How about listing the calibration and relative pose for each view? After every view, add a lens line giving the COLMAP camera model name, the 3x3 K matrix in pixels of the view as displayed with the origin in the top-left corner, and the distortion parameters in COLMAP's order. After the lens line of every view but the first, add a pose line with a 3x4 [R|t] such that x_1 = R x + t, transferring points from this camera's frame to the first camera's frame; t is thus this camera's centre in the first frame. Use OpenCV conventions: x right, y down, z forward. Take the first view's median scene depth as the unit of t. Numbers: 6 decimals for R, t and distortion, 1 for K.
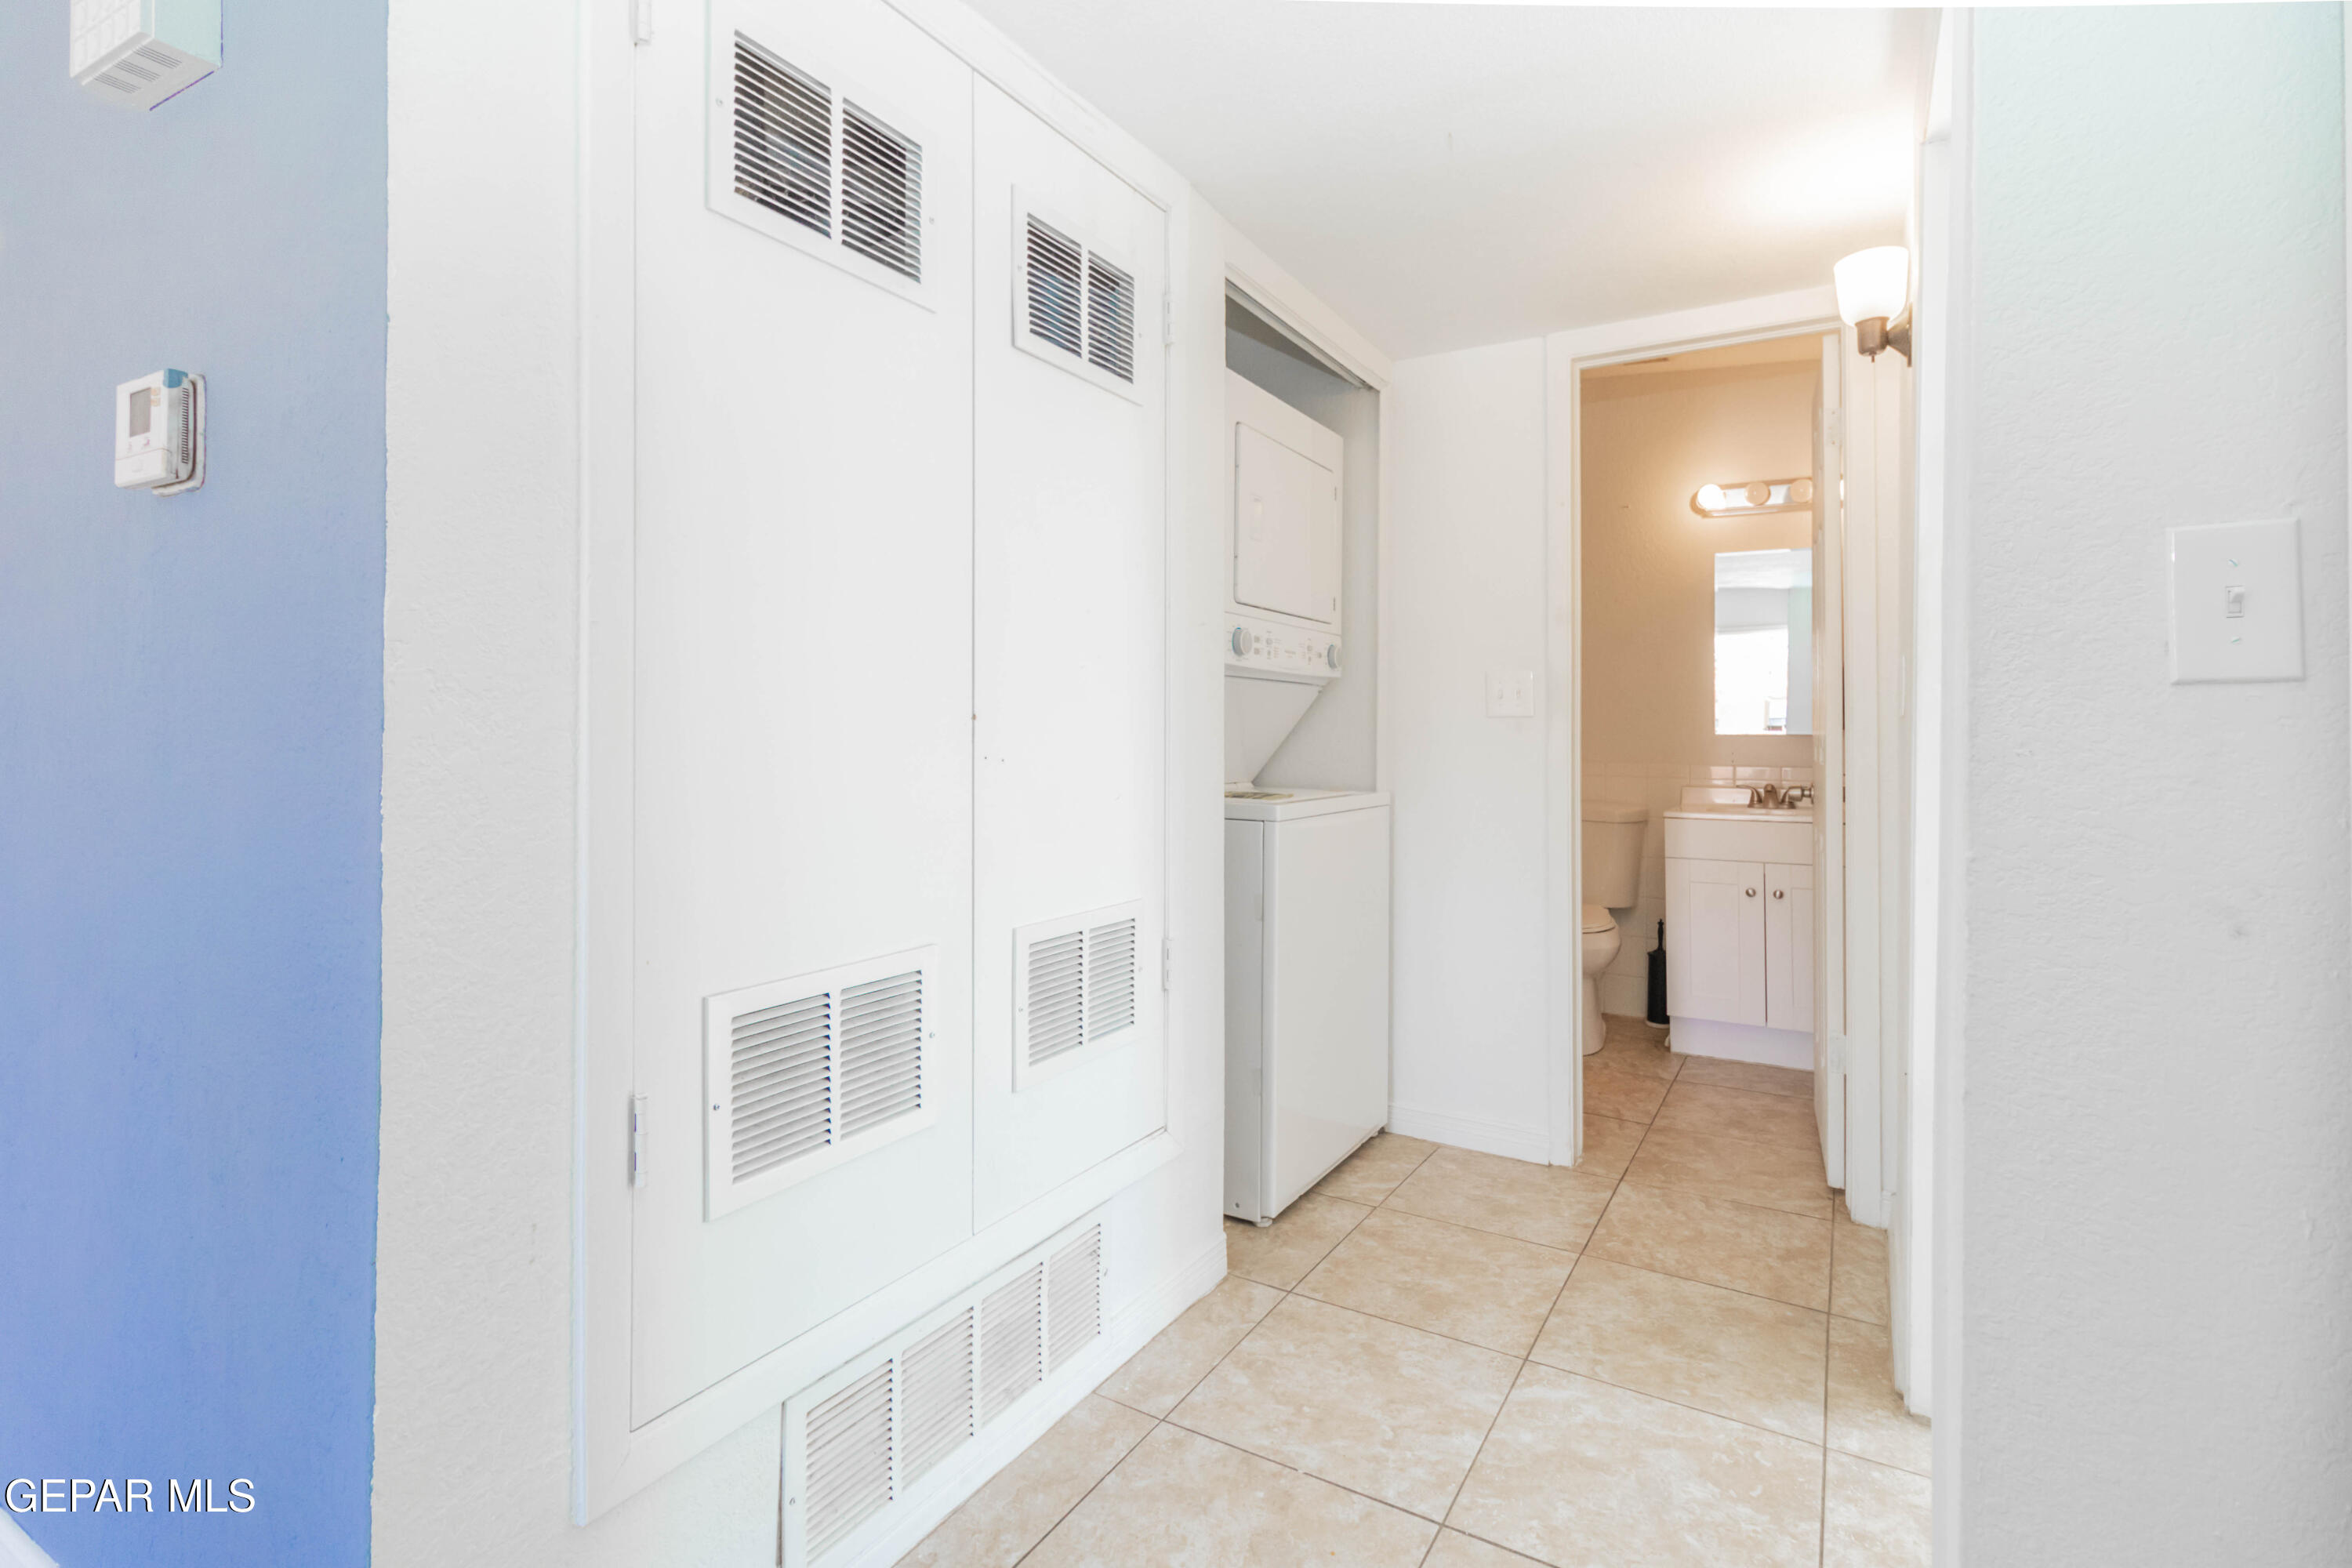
lens RADIAL K [[1102.7, 0, 1227.2], [0, 1102.7, 723.9], [0, 0, 1]] dist [-0.000096, -0.000030]
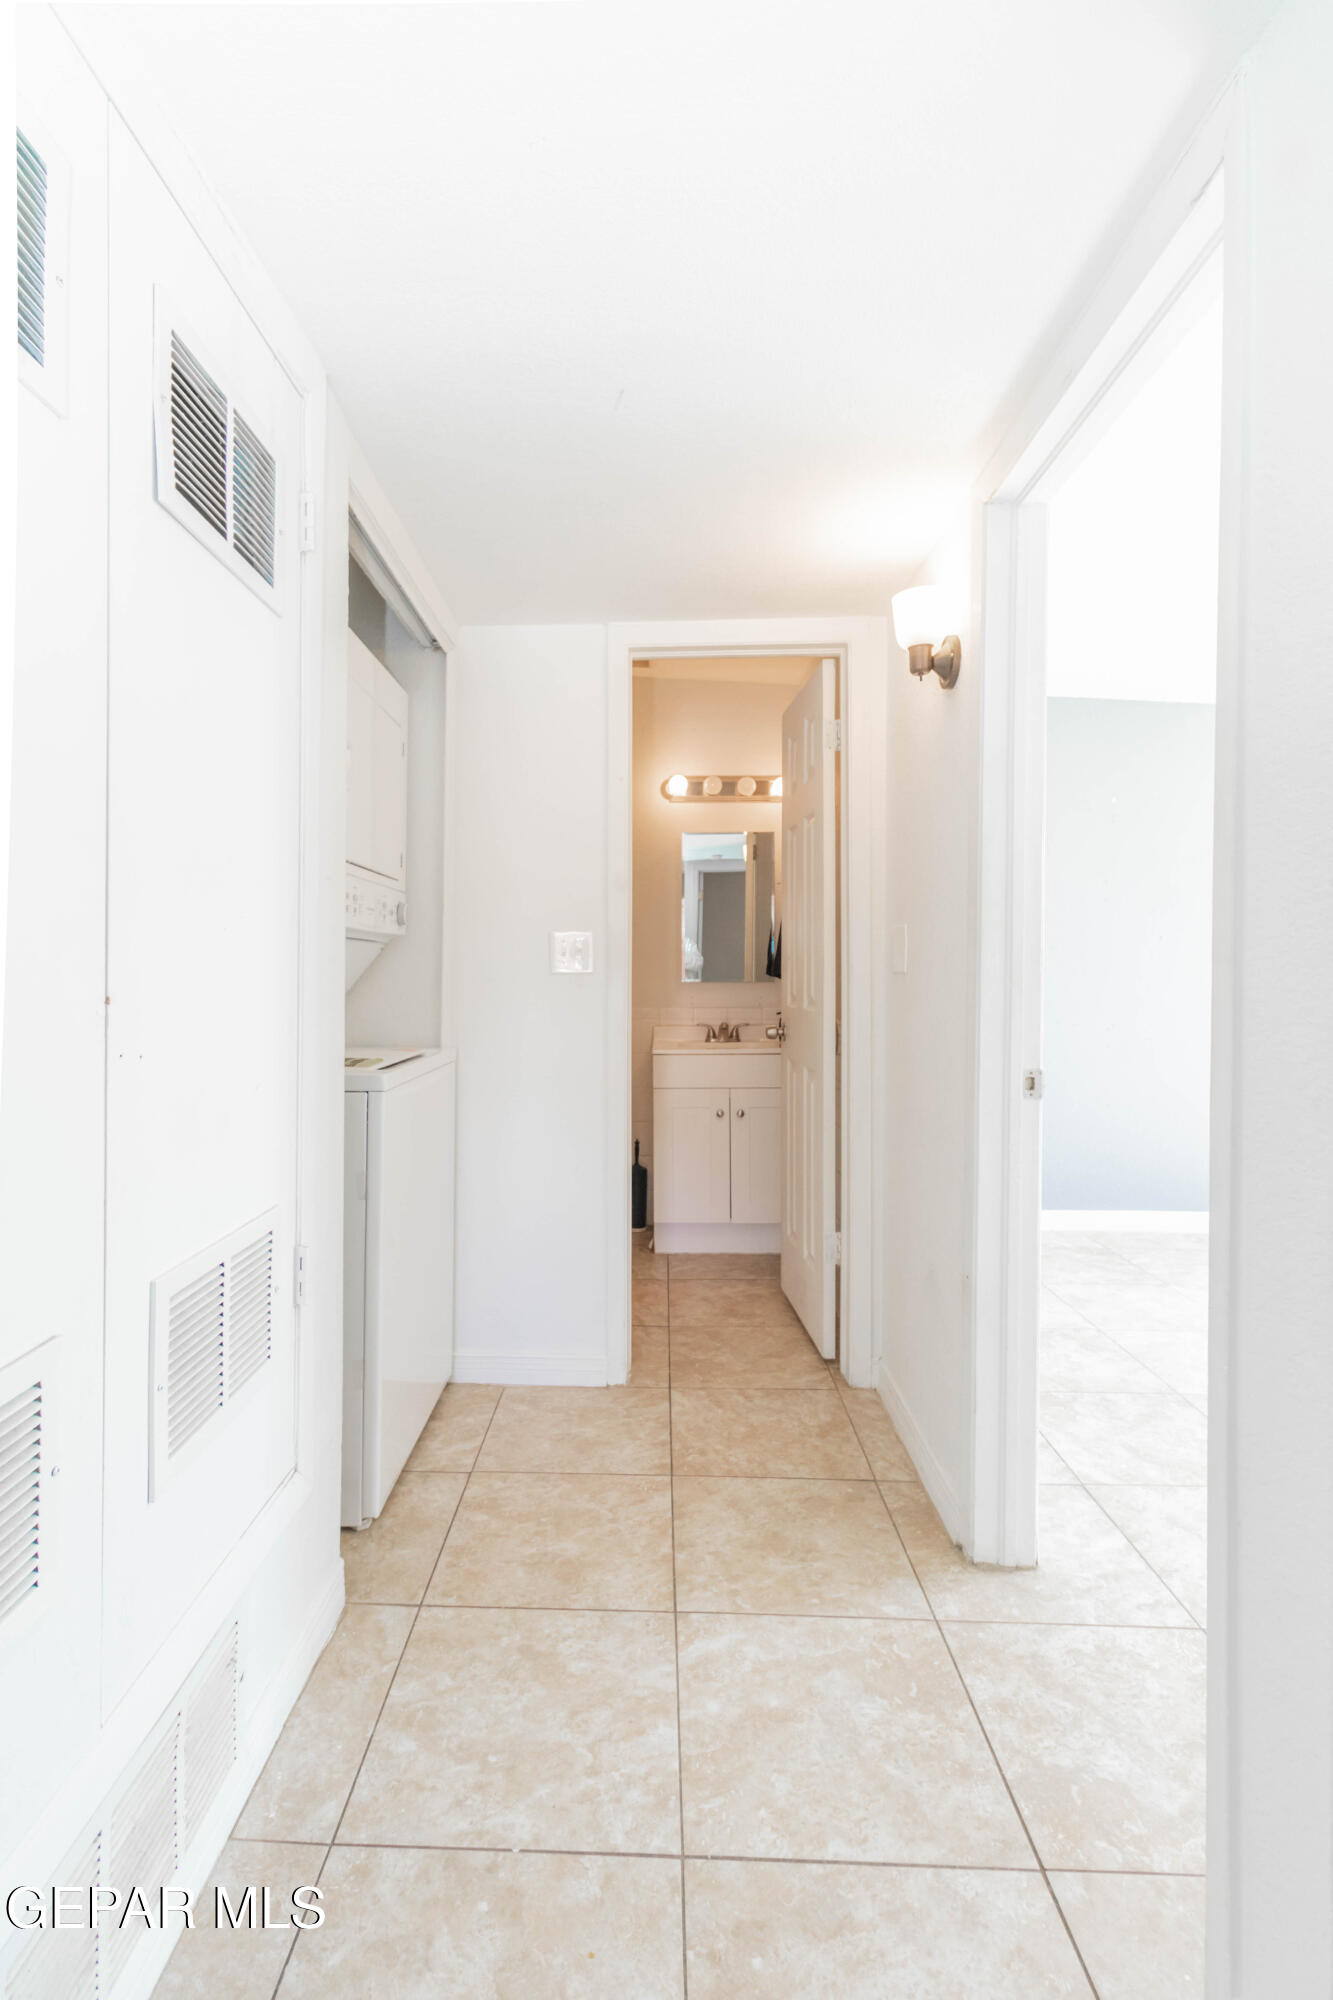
lens RADIAL K [[935.9, 0, 622.0], [0, 935.9, 955.2], [0, 0, 1]] dist [0.002461, 0.000038]
pose [[0.889718, -0.000619, 0.456510, -0.151640], [0.005534, 0.999940, -0.009431, -0.020297], [-0.456477, 0.010917, 0.889668, 0.221453]]
